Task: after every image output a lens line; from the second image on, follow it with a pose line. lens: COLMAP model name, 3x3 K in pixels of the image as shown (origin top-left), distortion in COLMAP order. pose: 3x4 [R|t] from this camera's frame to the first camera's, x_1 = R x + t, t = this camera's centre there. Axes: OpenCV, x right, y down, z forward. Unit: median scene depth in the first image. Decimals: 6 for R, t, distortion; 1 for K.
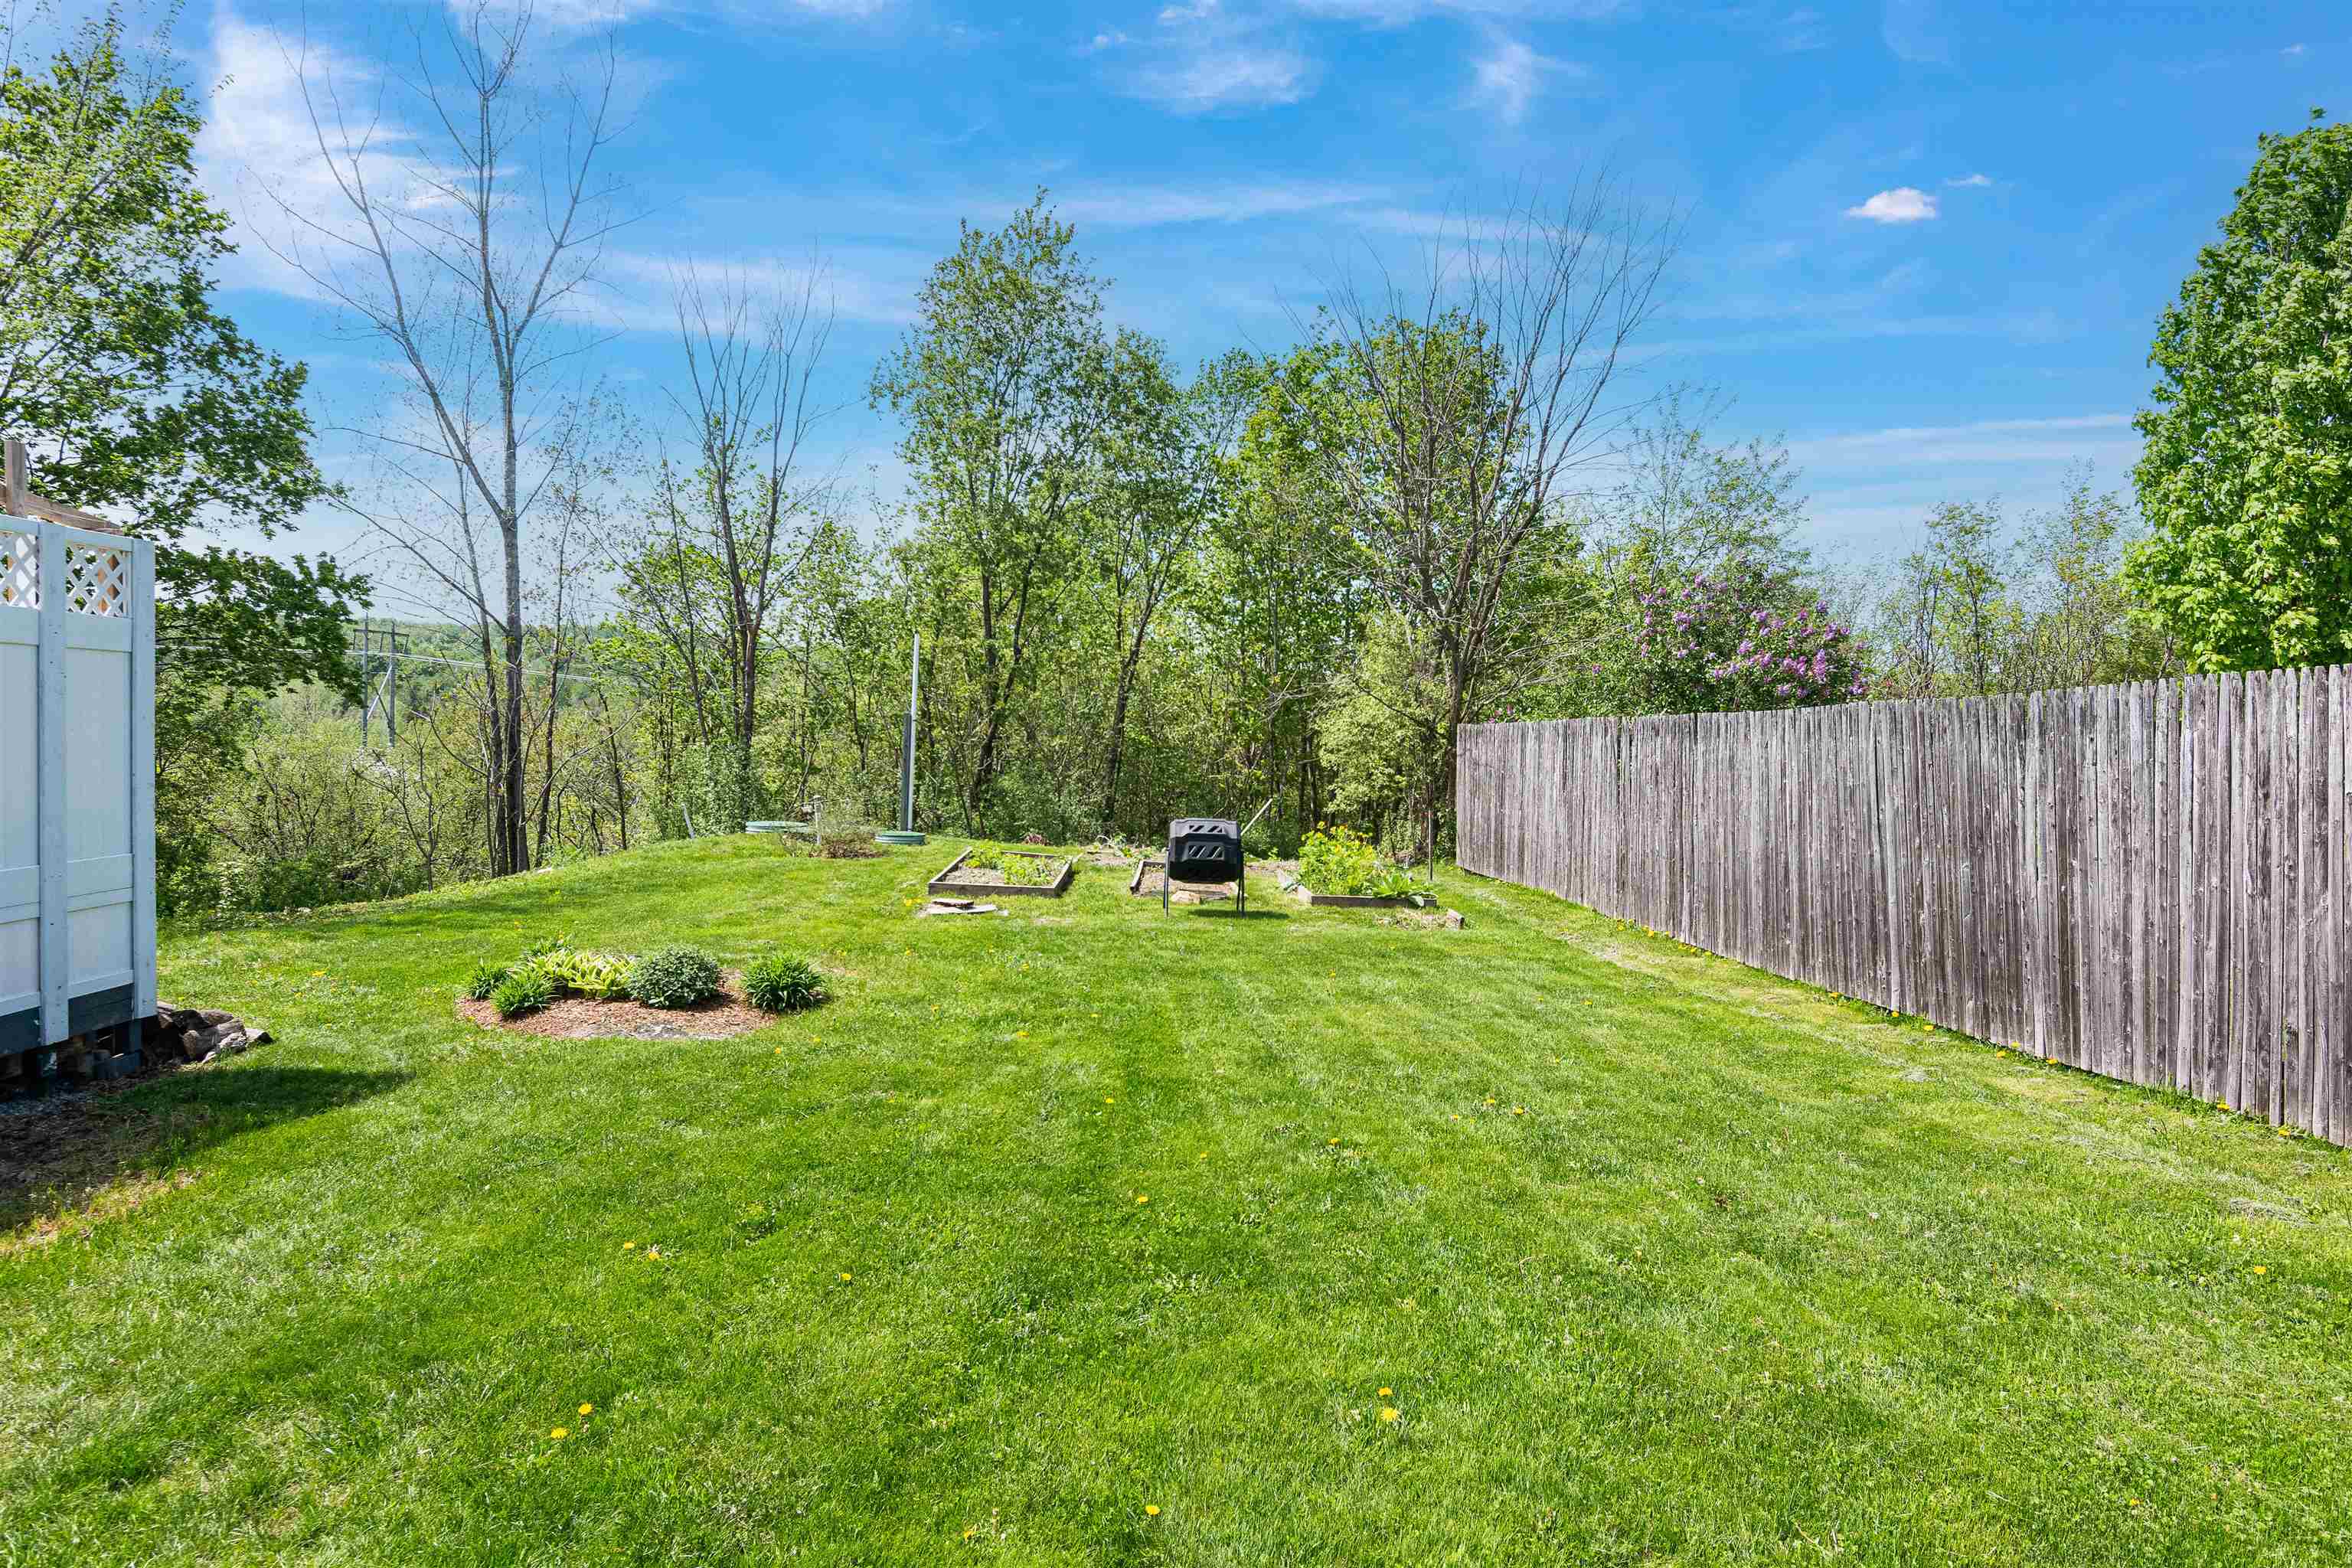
lens RADIAL K [[1424.3, 0, 1171.9], [0, 1424.3, 780.7], [0, 0, 1]] dist [0.003261, 0.001326]
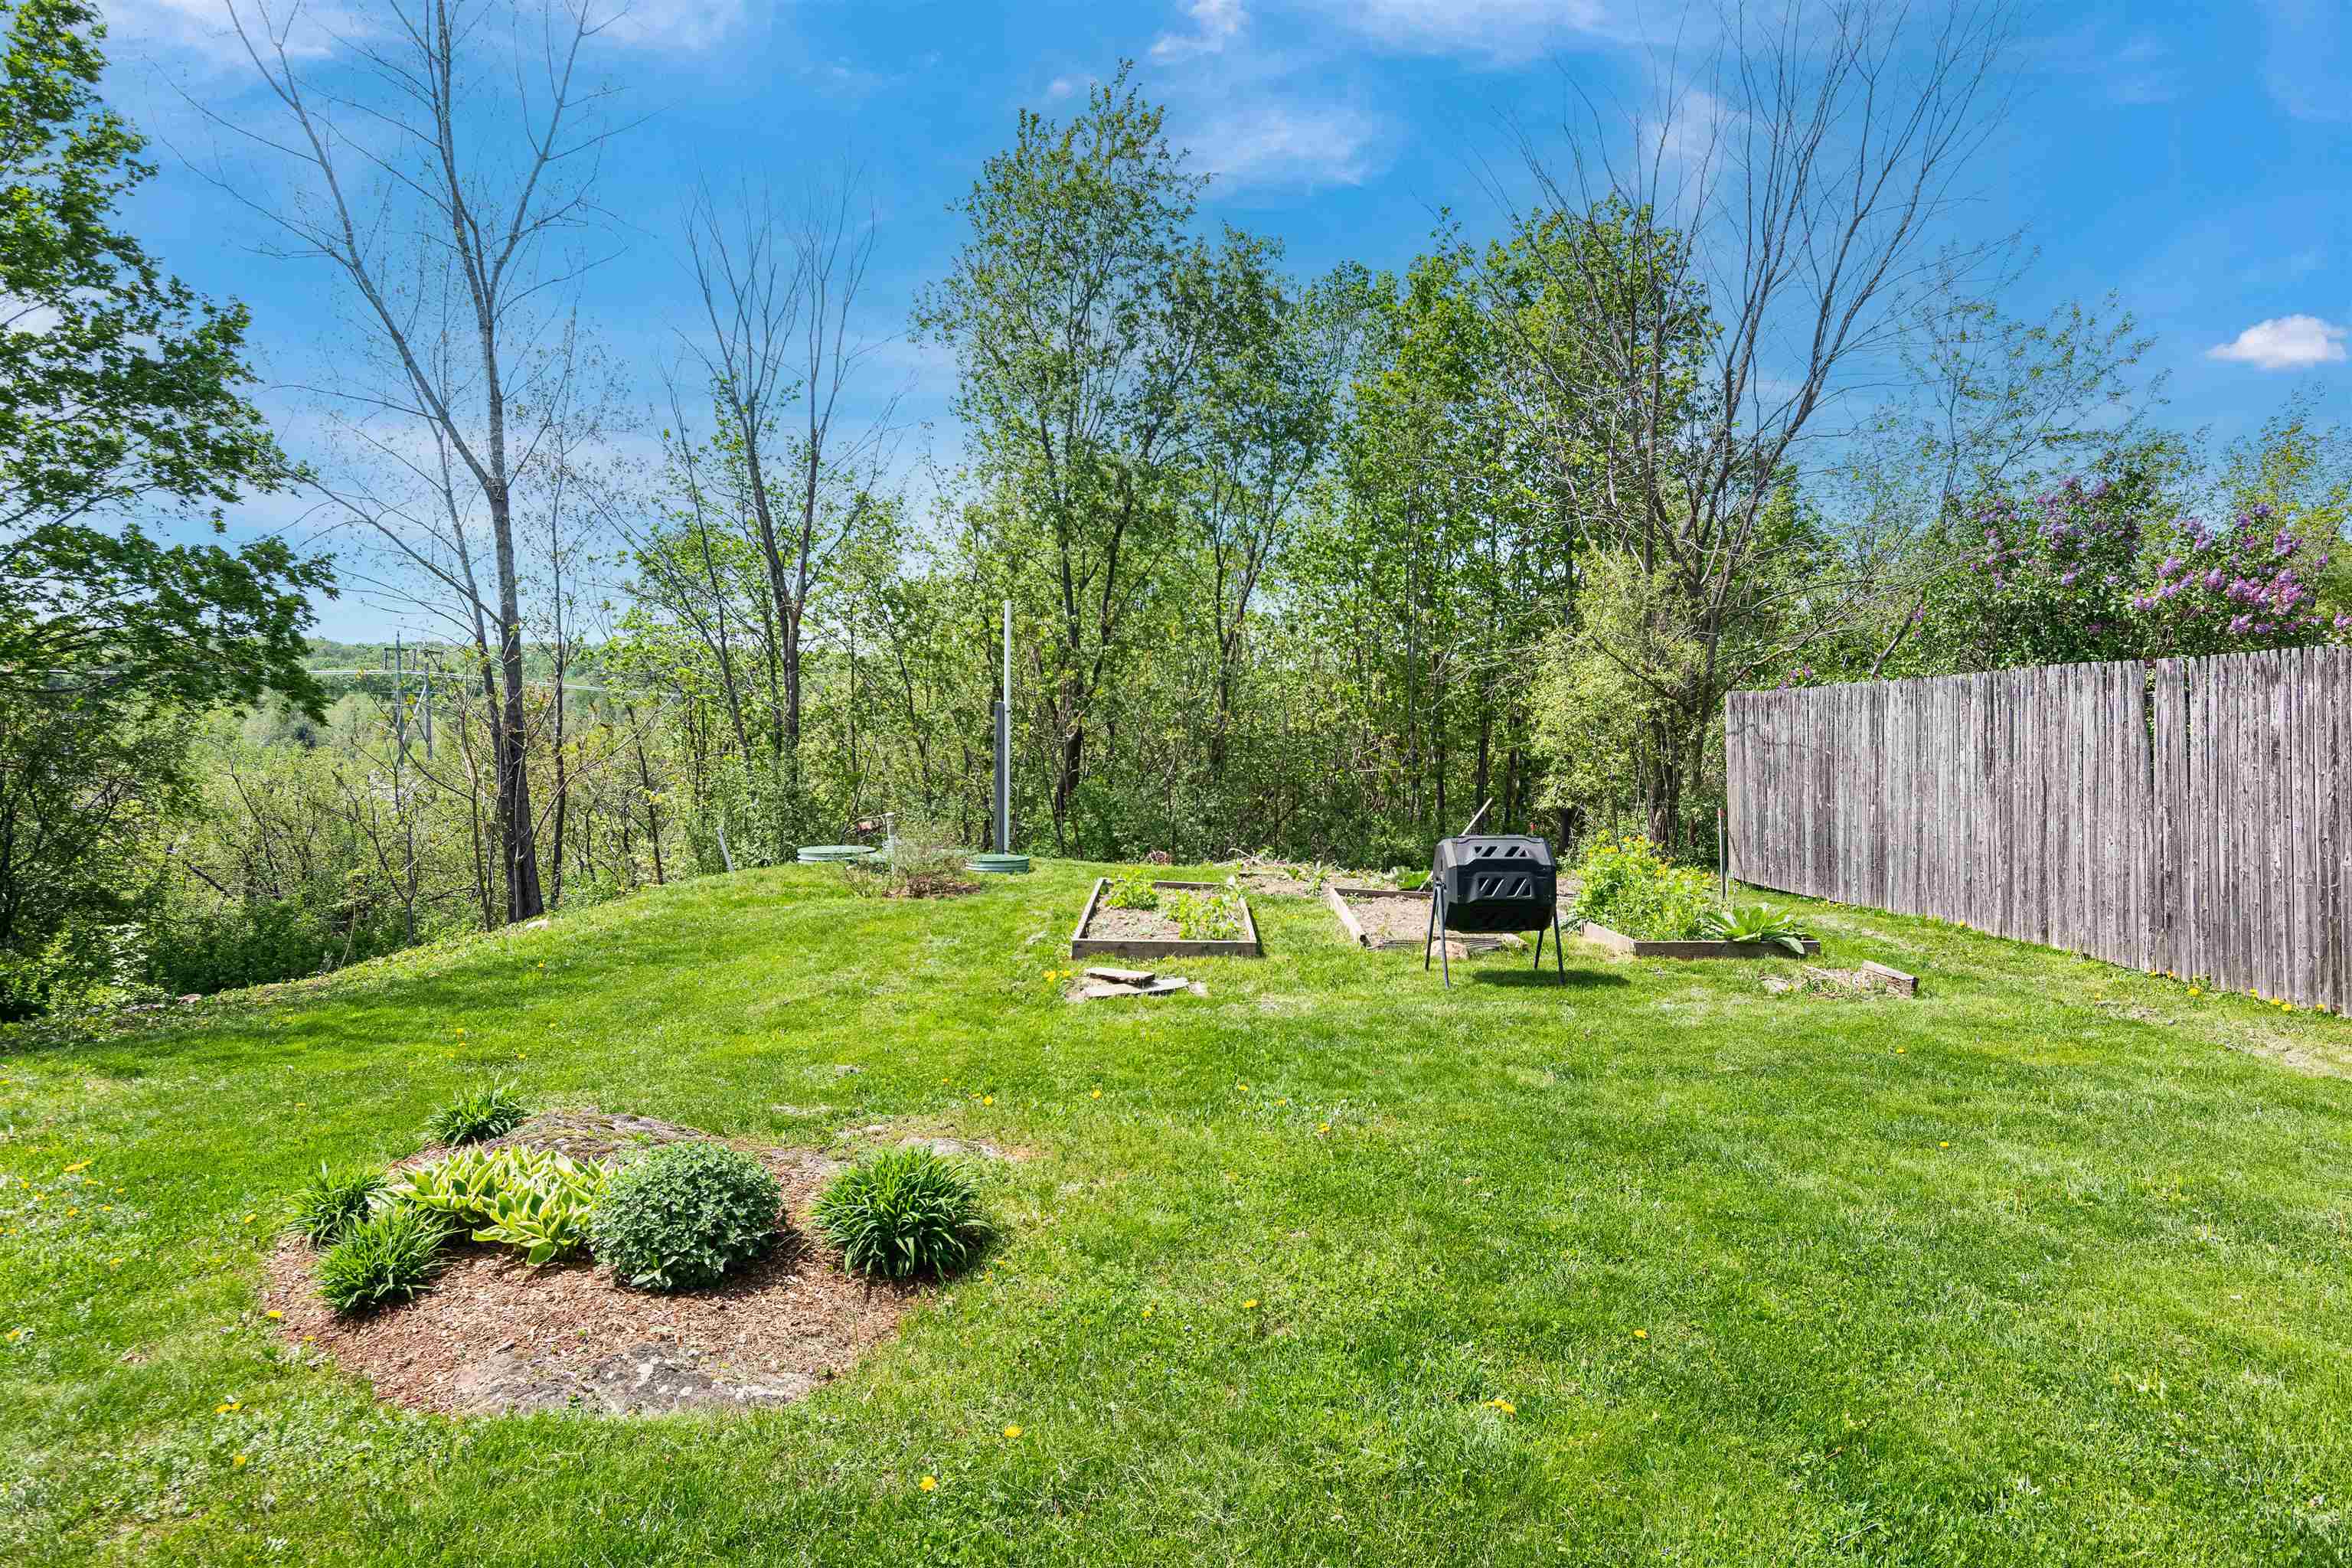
lens RADIAL K [[1389.0, 0, 1179.0], [0, 1389.0, 827.9], [0, 0, 1]] dist [0.001349, 0.000268]
pose [[0.999353, -0.031276, -0.017737, -0.076003], [0.031904, 0.998830, 0.036342, -0.003436], [0.016579, -0.036885, 0.999182, 0.242244]]
